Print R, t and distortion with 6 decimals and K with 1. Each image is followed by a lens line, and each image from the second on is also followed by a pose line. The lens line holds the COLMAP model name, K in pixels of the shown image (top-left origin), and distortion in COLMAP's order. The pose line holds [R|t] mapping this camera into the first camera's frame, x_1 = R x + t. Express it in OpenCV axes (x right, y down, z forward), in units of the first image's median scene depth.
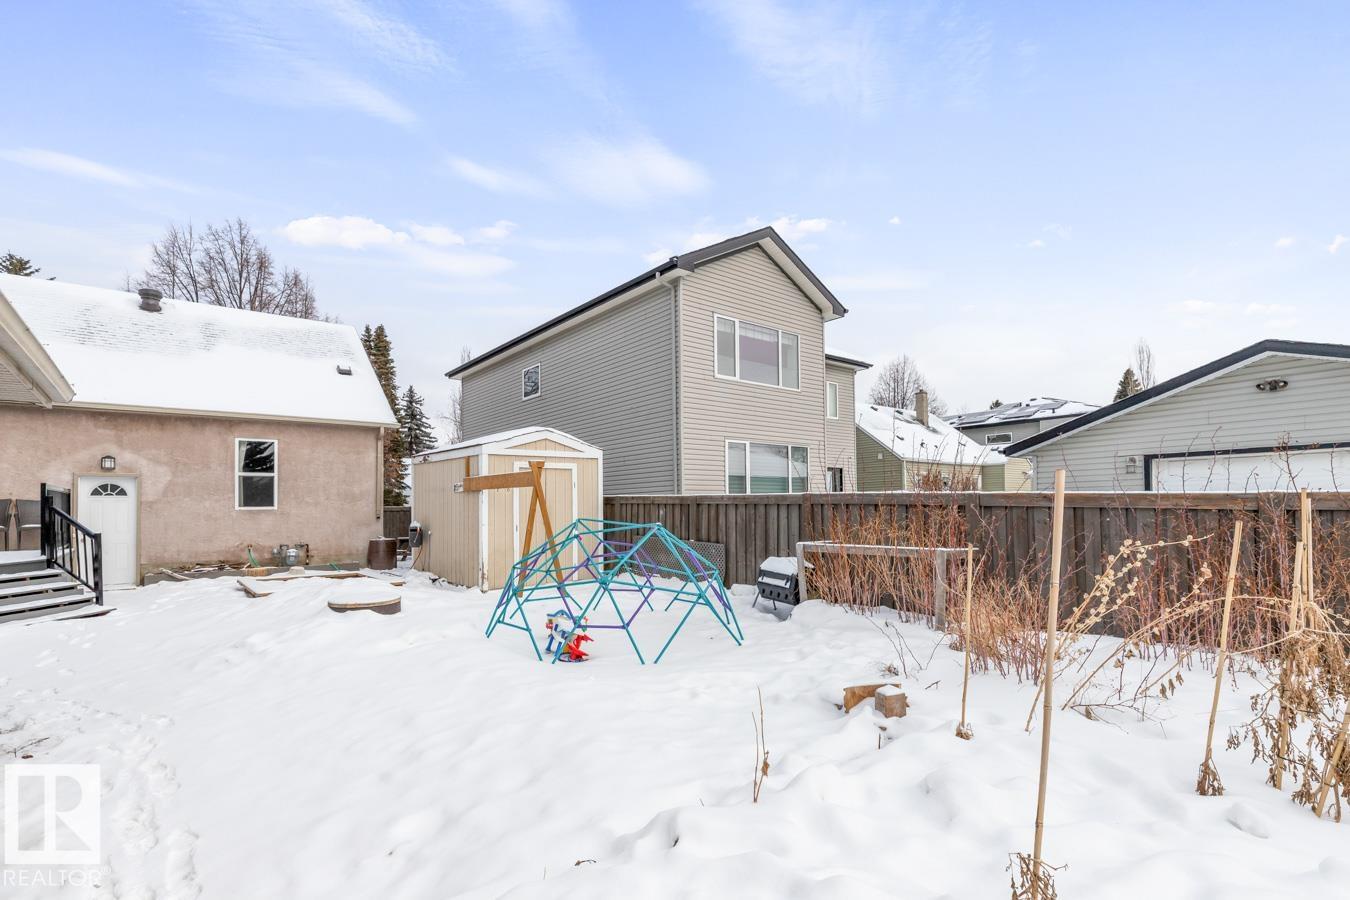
lens RADIAL K [[626.5, 0, 669.5], [0, 626.5, 492.3], [0, 0, 1]] dist [-0.002225, 0.000738]
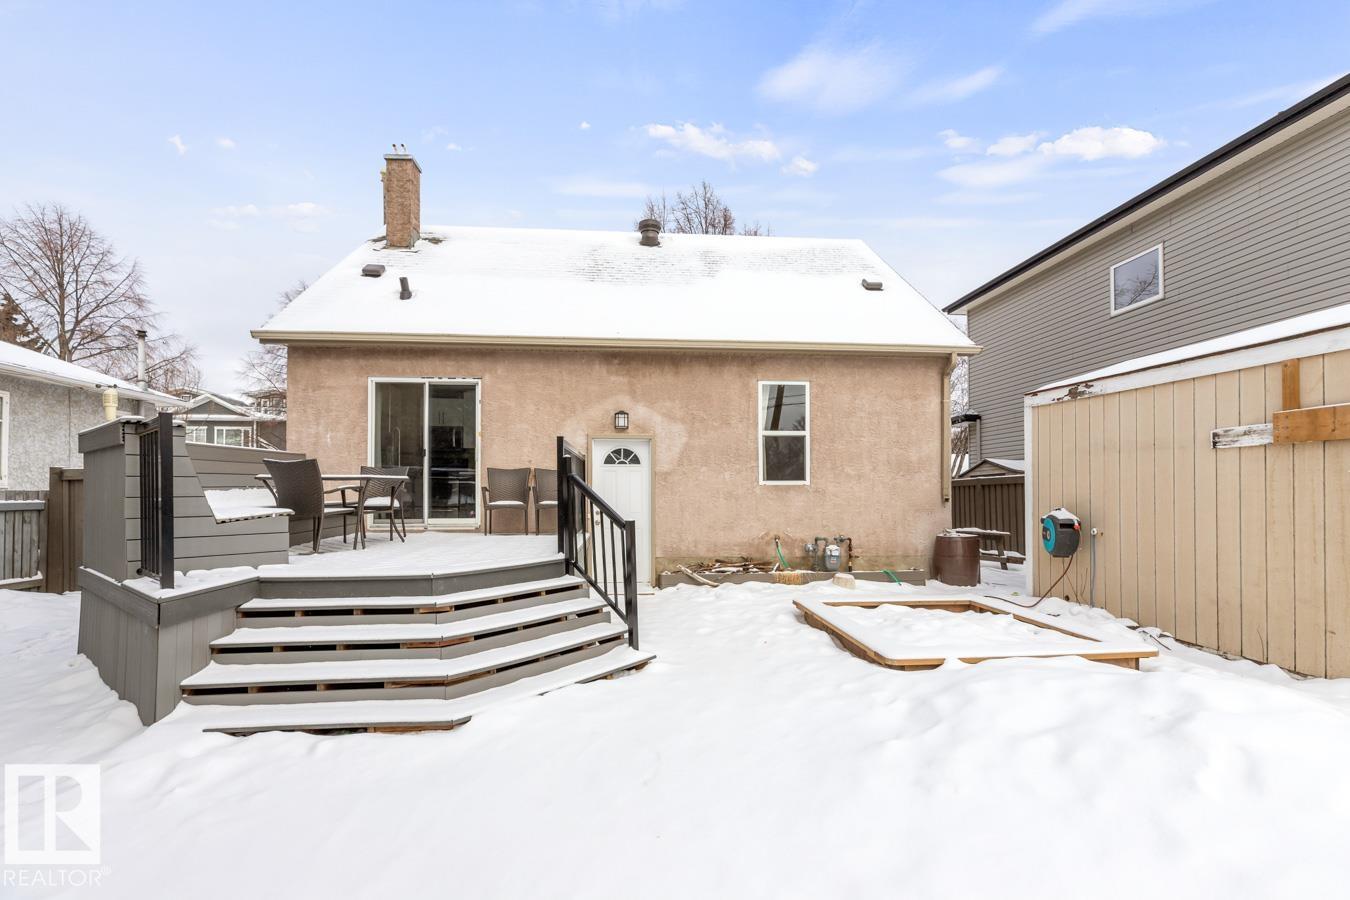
lens RADIAL K [[626.5, 0, 676.0], [0, 626.5, 492.6], [0, 0, 1]] dist [-0.002225, 0.000738]
pose [[0.825493, 0.014230, -0.564233, -0.398429], [0.002550, 0.999578, 0.028940, 0.017125], [0.564406, -0.025329, 0.825108, 0.395618]]
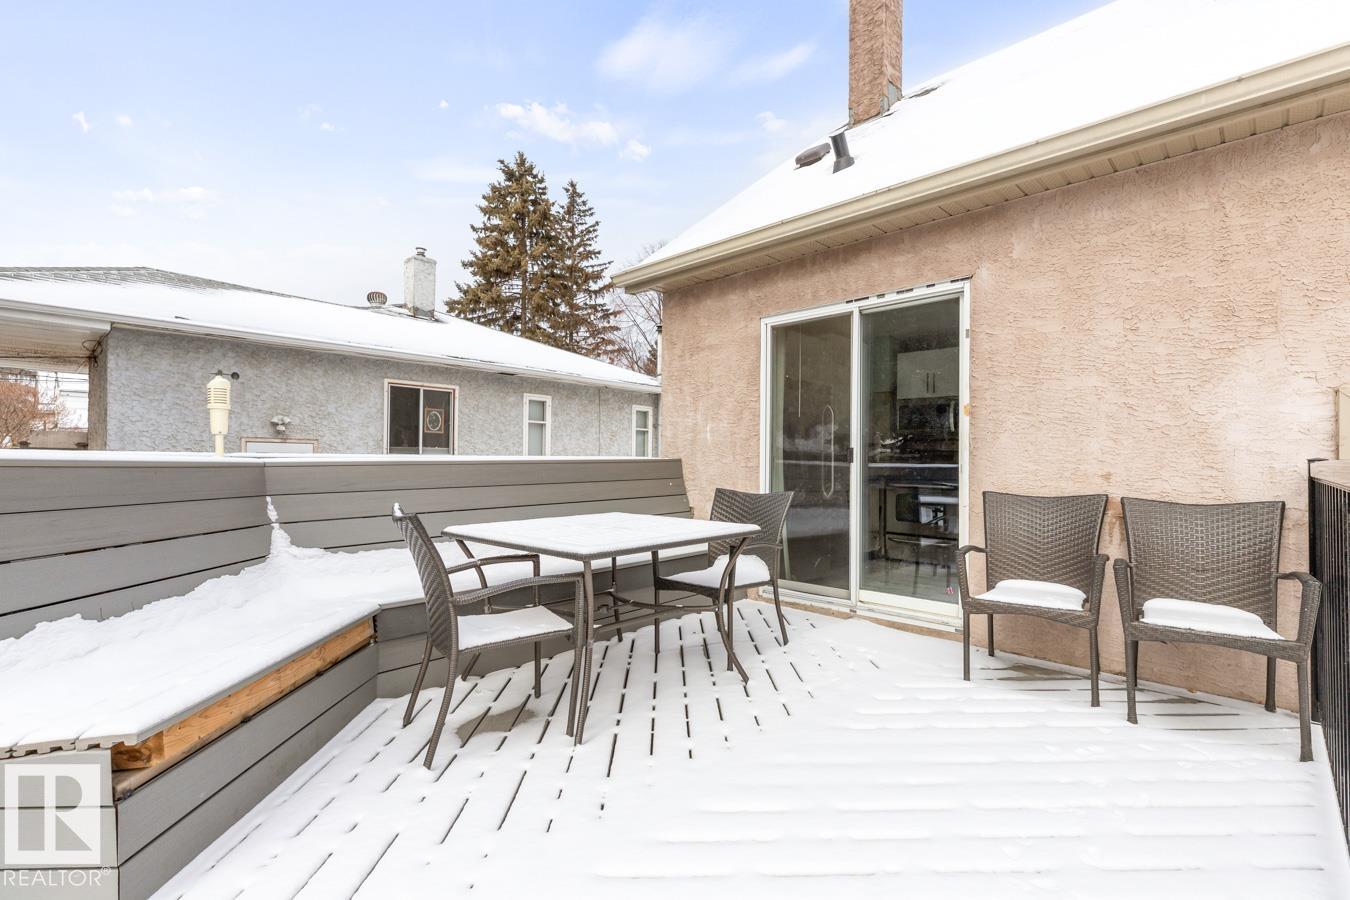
lens RADIAL K [[626.5, 0, 671.1], [0, 626.5, 463.0], [0, 0, 1]] dist [-0.002225, 0.000738]
pose [[0.125568, 0.012632, -0.992005, -0.701364], [0.016685, 0.999751, 0.014842, -0.010314], [0.991945, -0.018416, 0.125326, 0.677146]]
